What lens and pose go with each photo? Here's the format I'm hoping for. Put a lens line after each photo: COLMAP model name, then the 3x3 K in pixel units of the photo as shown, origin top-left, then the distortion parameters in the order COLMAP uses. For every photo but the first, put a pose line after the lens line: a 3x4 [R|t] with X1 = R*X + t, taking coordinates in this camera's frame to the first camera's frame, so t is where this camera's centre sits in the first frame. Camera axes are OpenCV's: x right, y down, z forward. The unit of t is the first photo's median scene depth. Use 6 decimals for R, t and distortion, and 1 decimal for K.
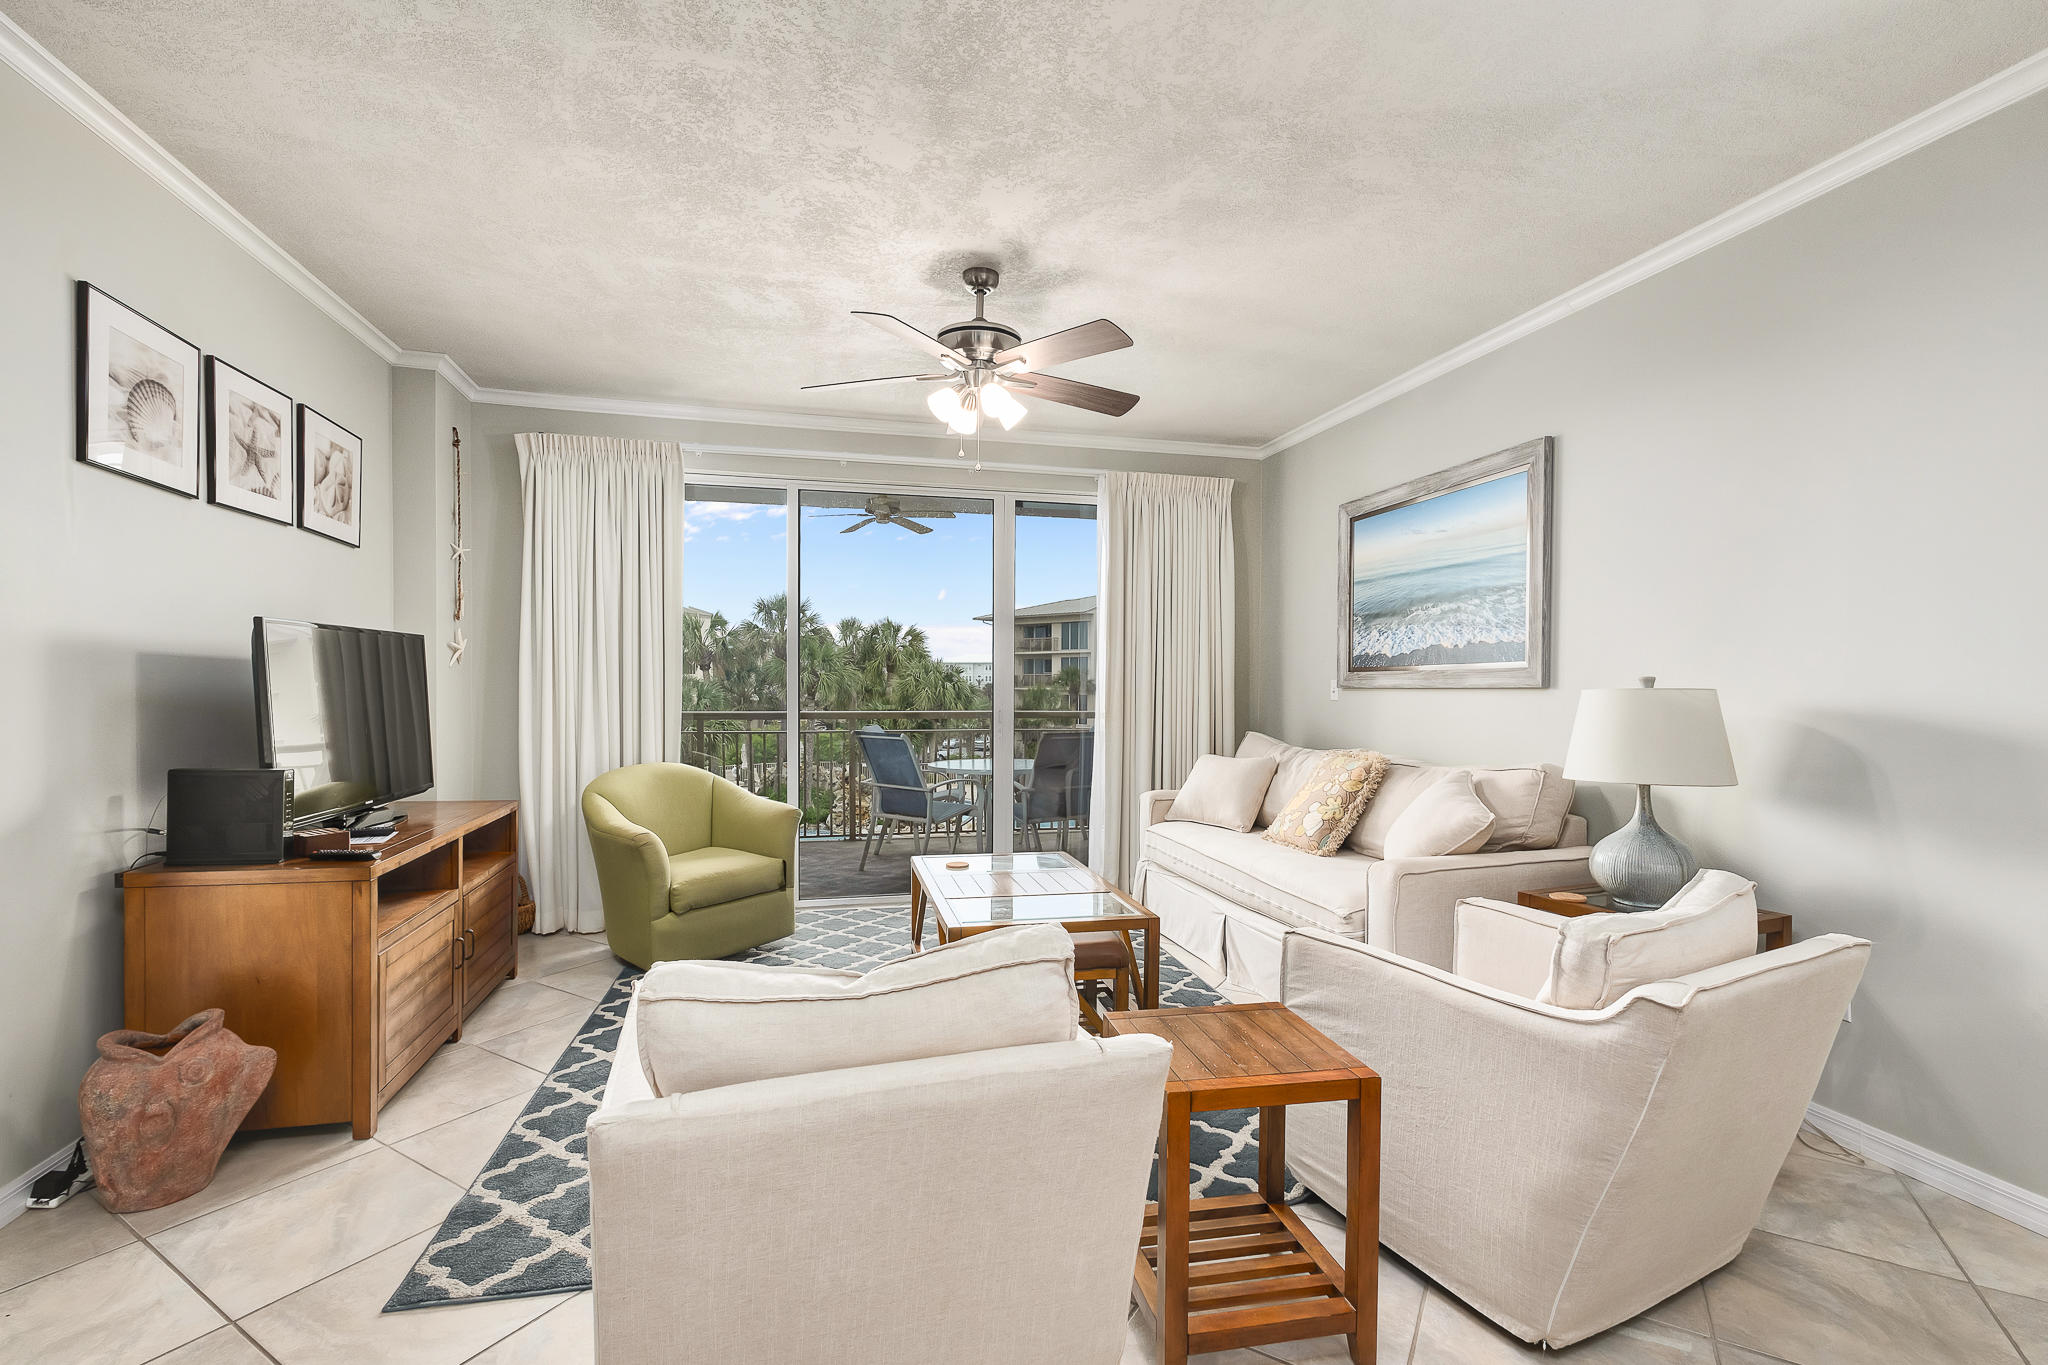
lens RADIAL K [[901.9, 0, 1010.3], [0, 901.9, 704.7], [0, 0, 1]] dist [-0.001987, -0.003571]
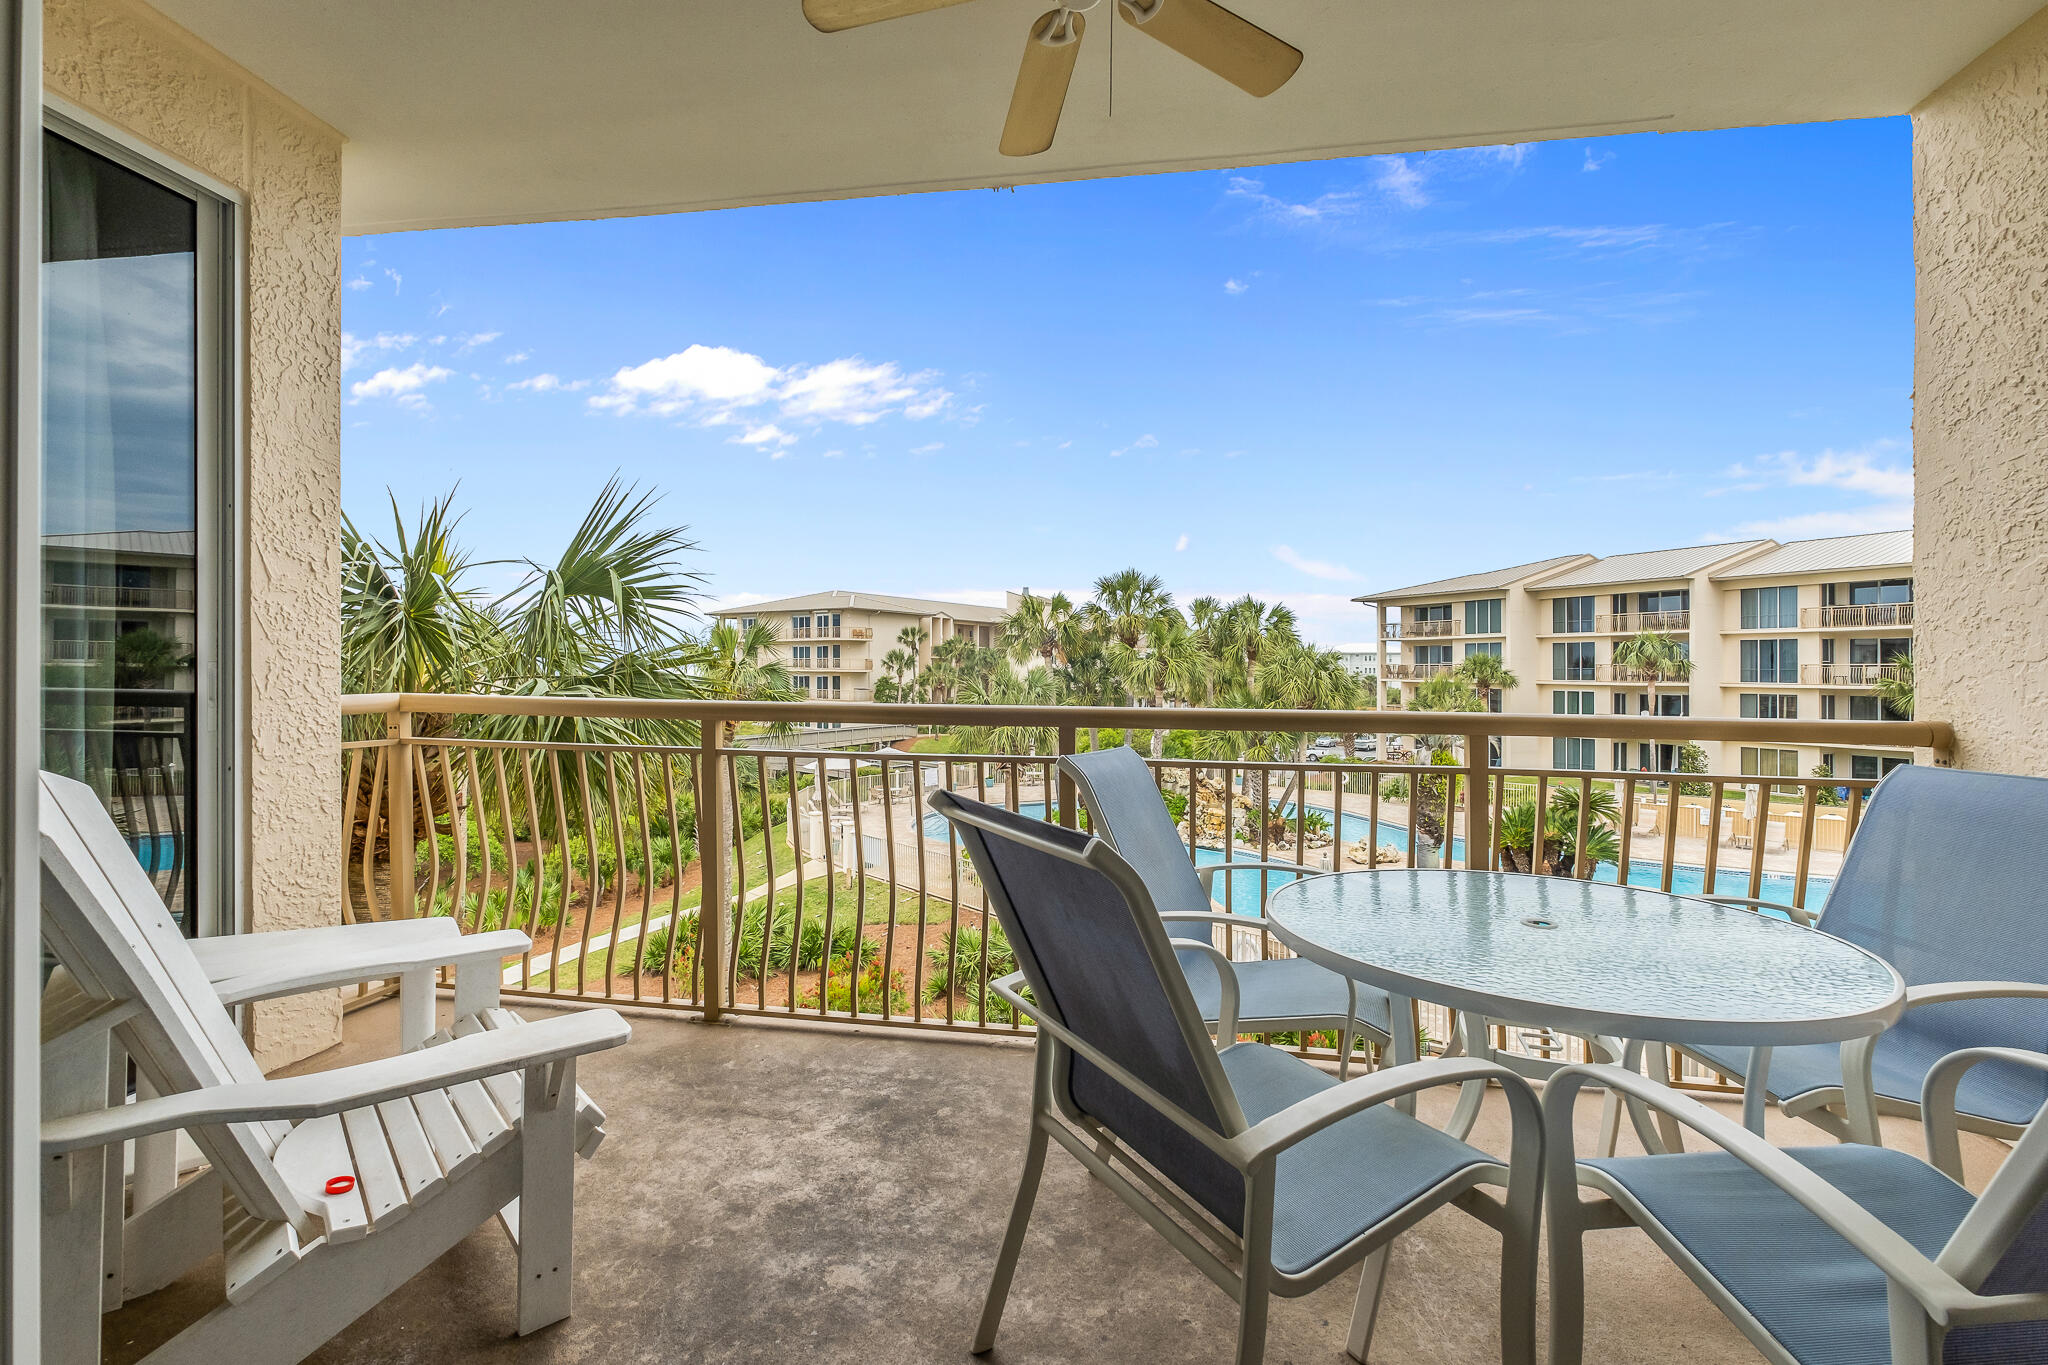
lens RADIAL K [[901.9, 0, 990.2], [0, 901.9, 660.2], [0, 0, 1]] dist [-0.001987, -0.003571]
pose [[0.913462, -0.000482, -0.406924, -0.113134], [-0.015666, 0.999216, -0.036350, 0.003561], [0.406622, 0.039579, 0.912739, 1.189063]]
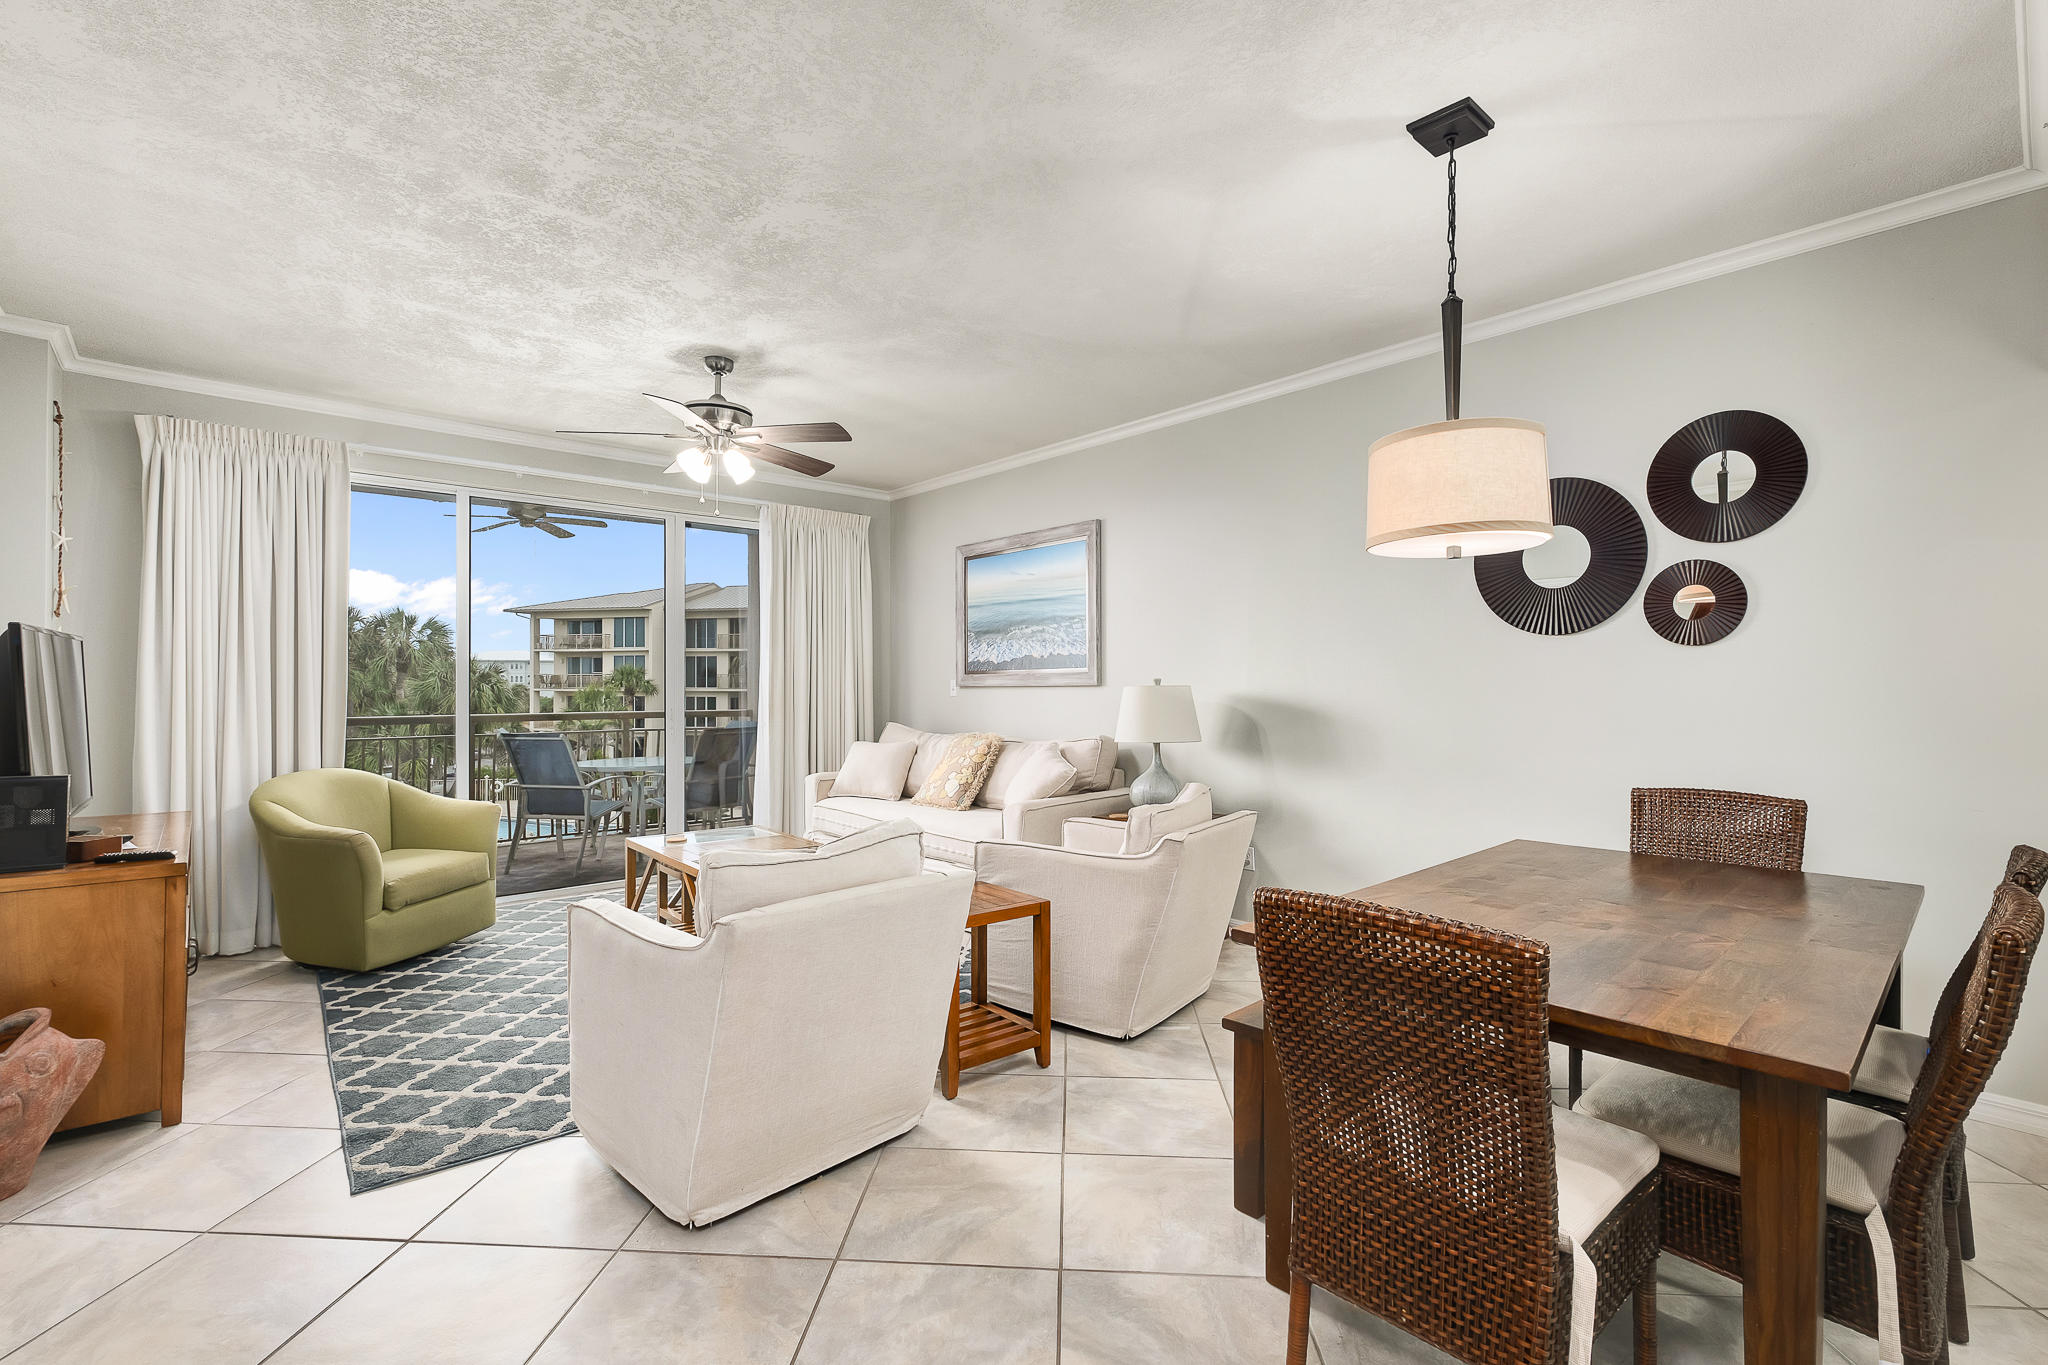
lens RADIAL K [[901.9, 0, 1030.3], [0, 901.9, 696.6], [0, 0, 1]] dist [-0.001987, -0.003571]
pose [[0.878461, -0.012889, 0.477641, -0.208553], [0.016688, 0.999854, -0.003711, 0.003049], [-0.477523, 0.011230, 0.878547, -0.249737]]
